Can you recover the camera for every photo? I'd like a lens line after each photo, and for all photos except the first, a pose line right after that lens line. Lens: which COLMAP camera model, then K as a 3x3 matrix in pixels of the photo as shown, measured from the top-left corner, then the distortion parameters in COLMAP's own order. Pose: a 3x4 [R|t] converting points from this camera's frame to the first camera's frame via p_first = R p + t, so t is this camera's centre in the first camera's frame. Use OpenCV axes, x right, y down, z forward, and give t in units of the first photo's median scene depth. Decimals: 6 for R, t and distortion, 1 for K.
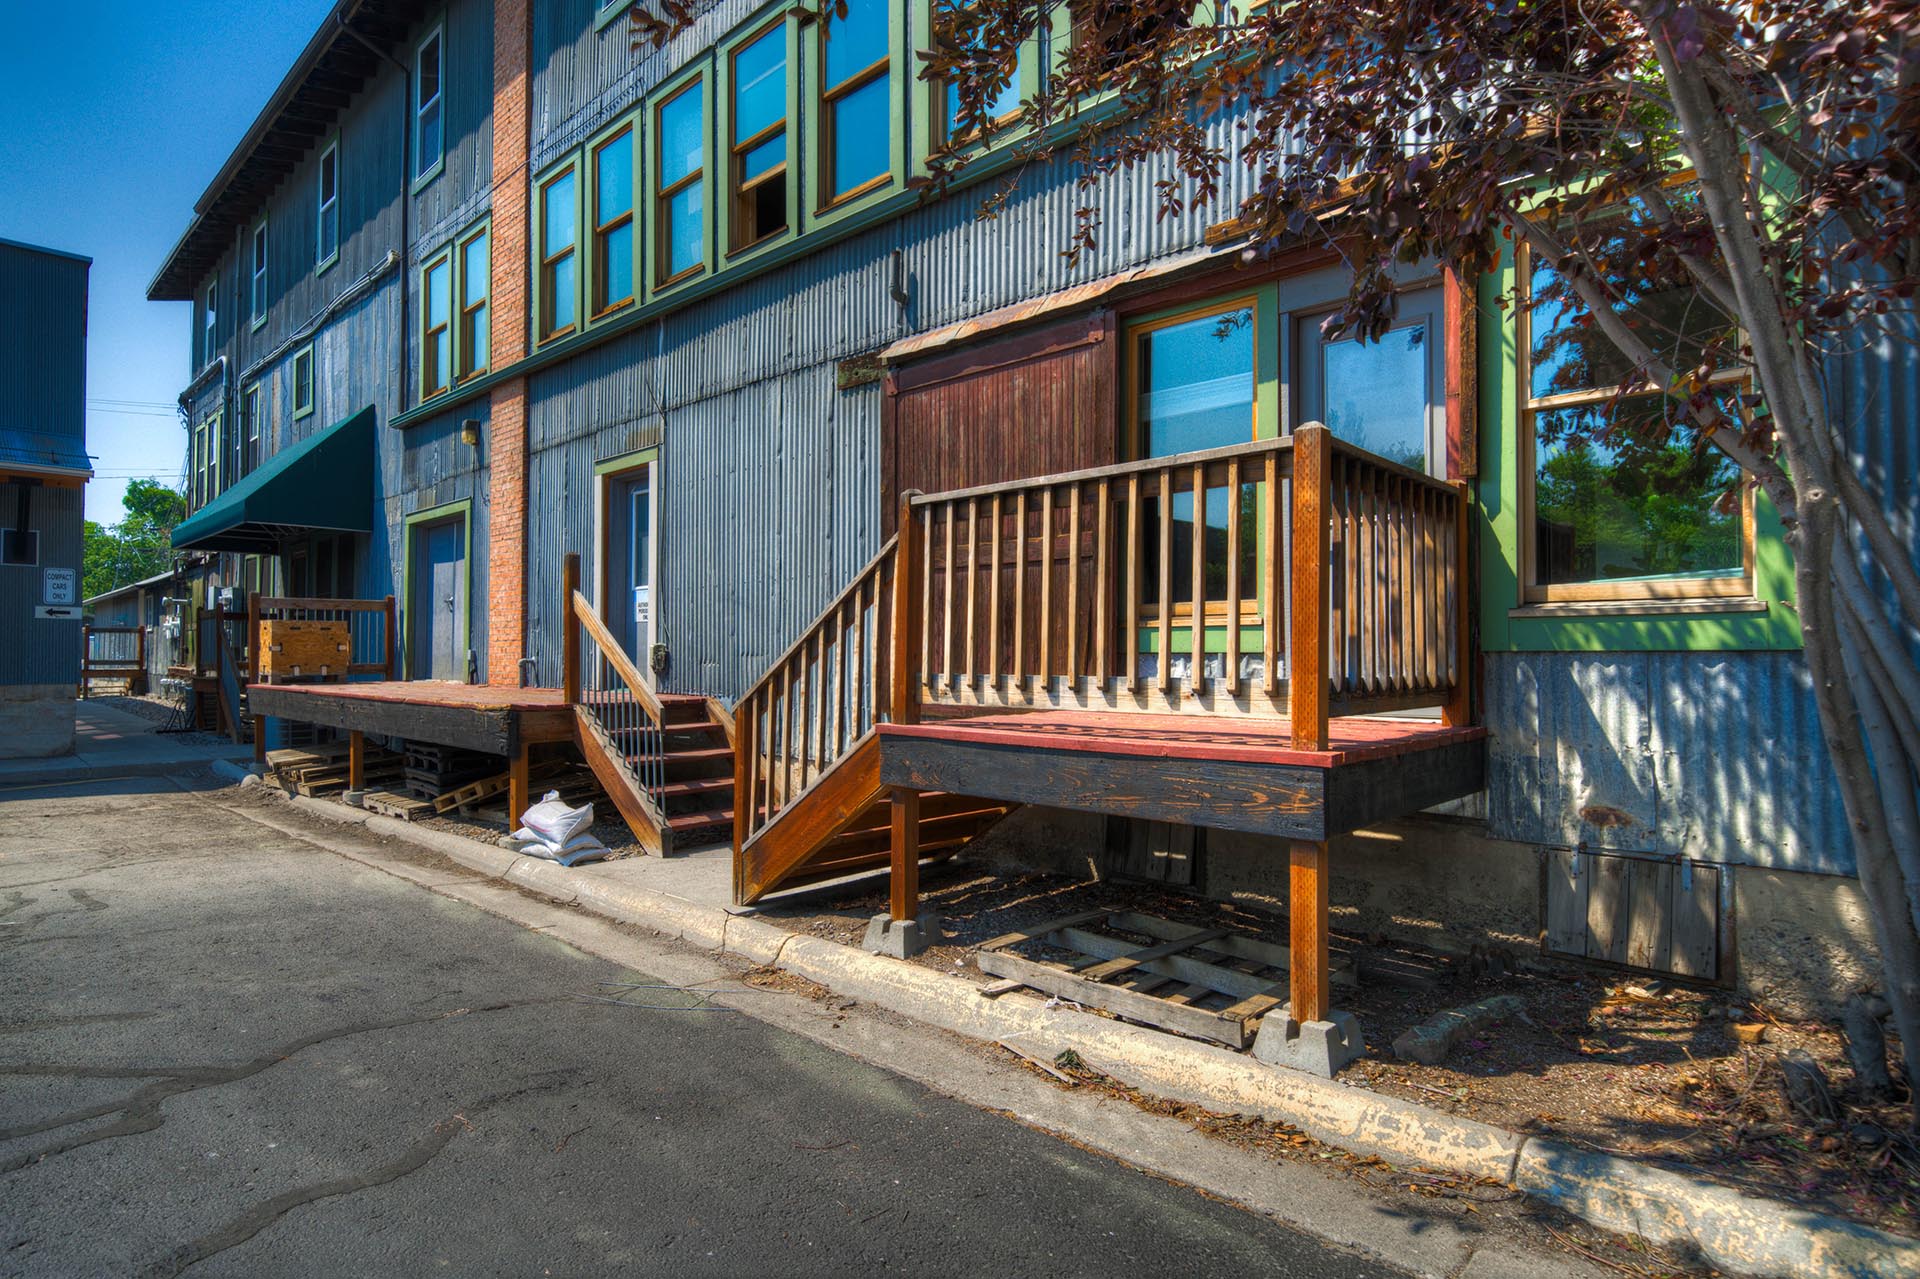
lens RADIAL K [[992.8, 0, 958.8], [0, 992.8, 644.7], [0, 0, 1]] dist [-0.001623, -0.000132]
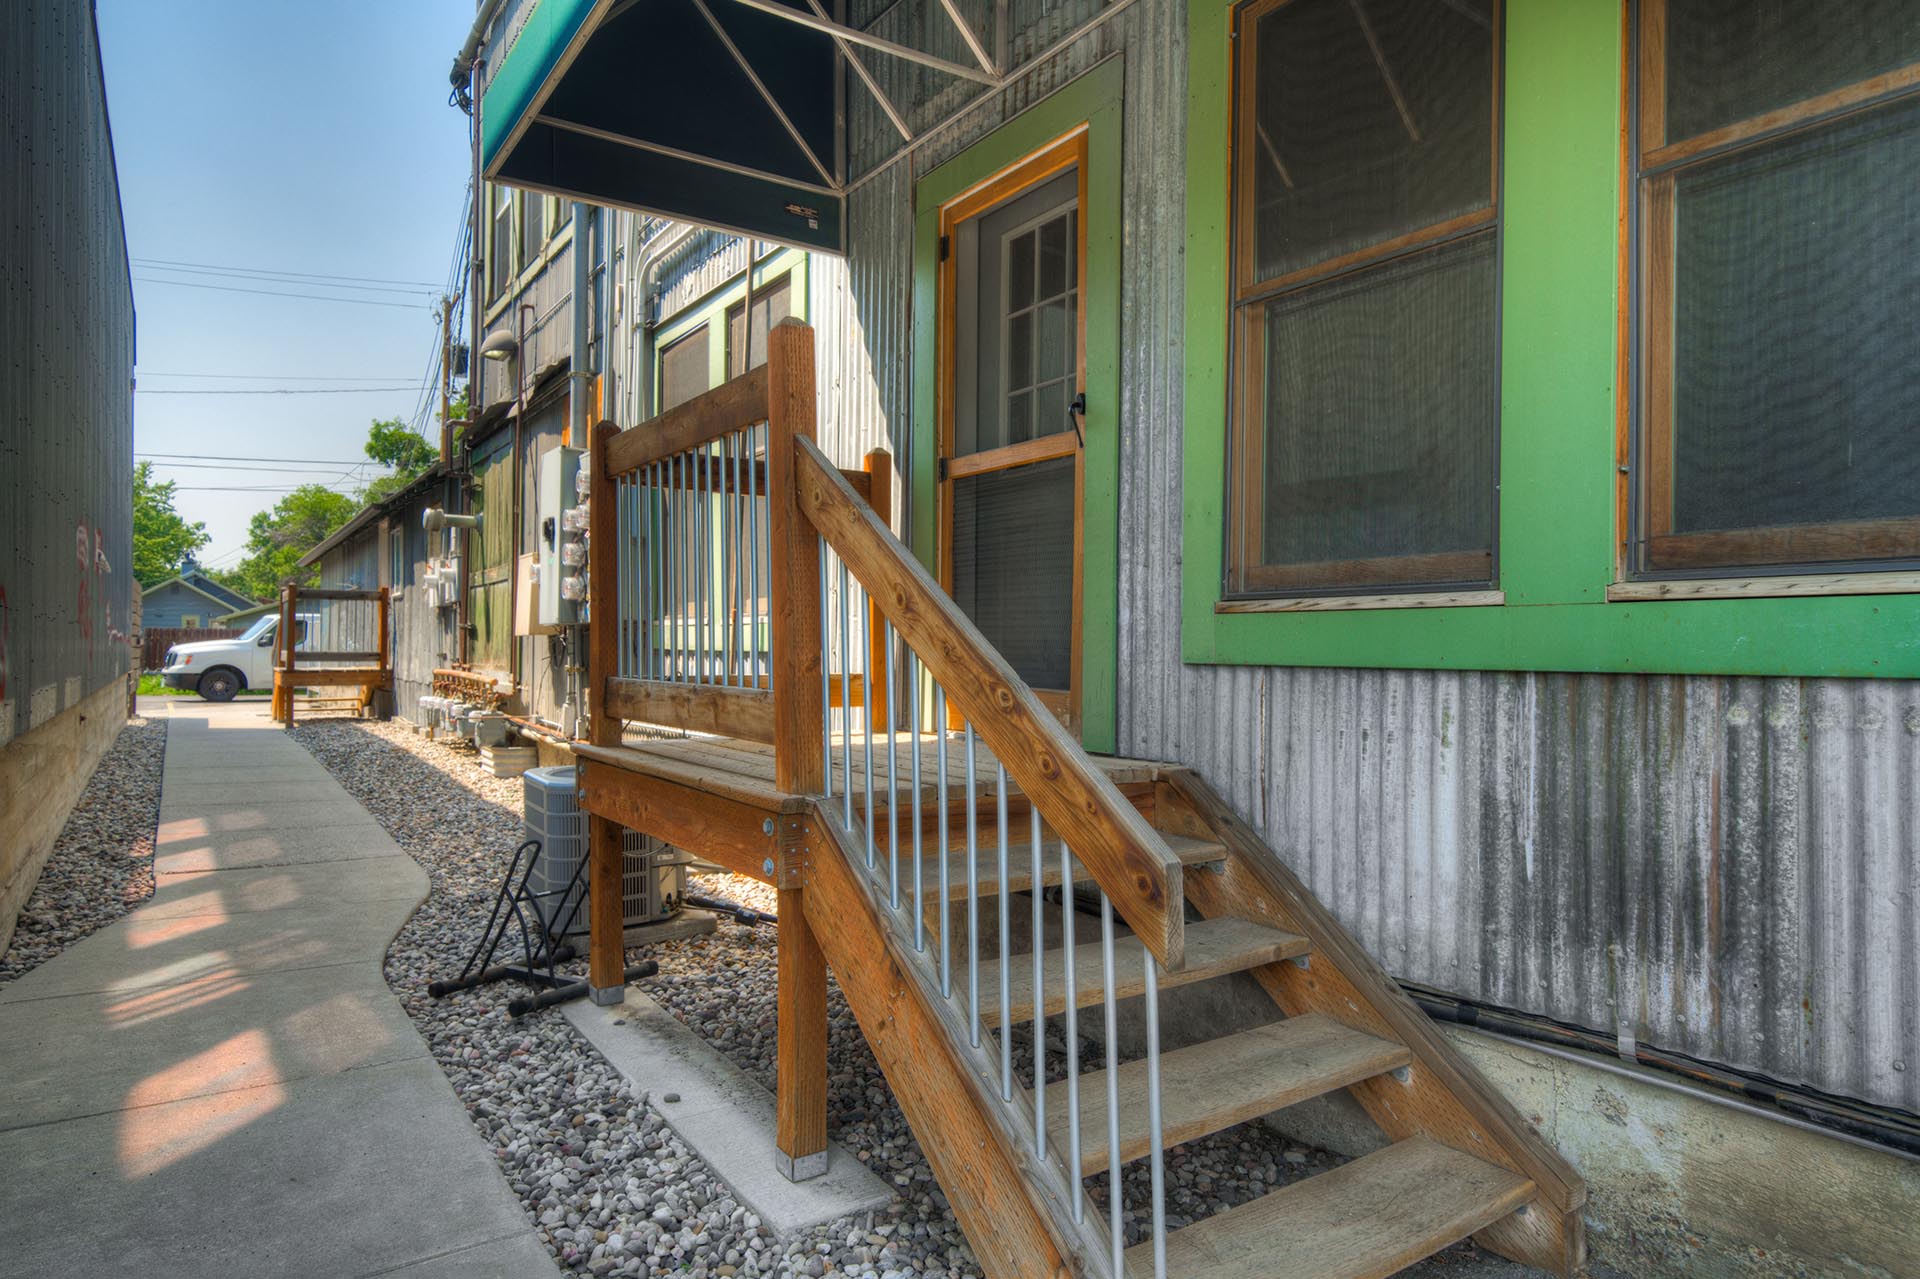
lens RADIAL K [[1153.6, 0, 960.5], [0, 1153.6, 640.5], [0, 0, 1]] dist [0.000354, -0.000055]
pose [[0.973979, 0.000989, -0.226635, -0.395946], [0.000270, 0.999985, 0.005524, 0.005973], [0.226637, -0.005441, 0.973964, 0.483273]]
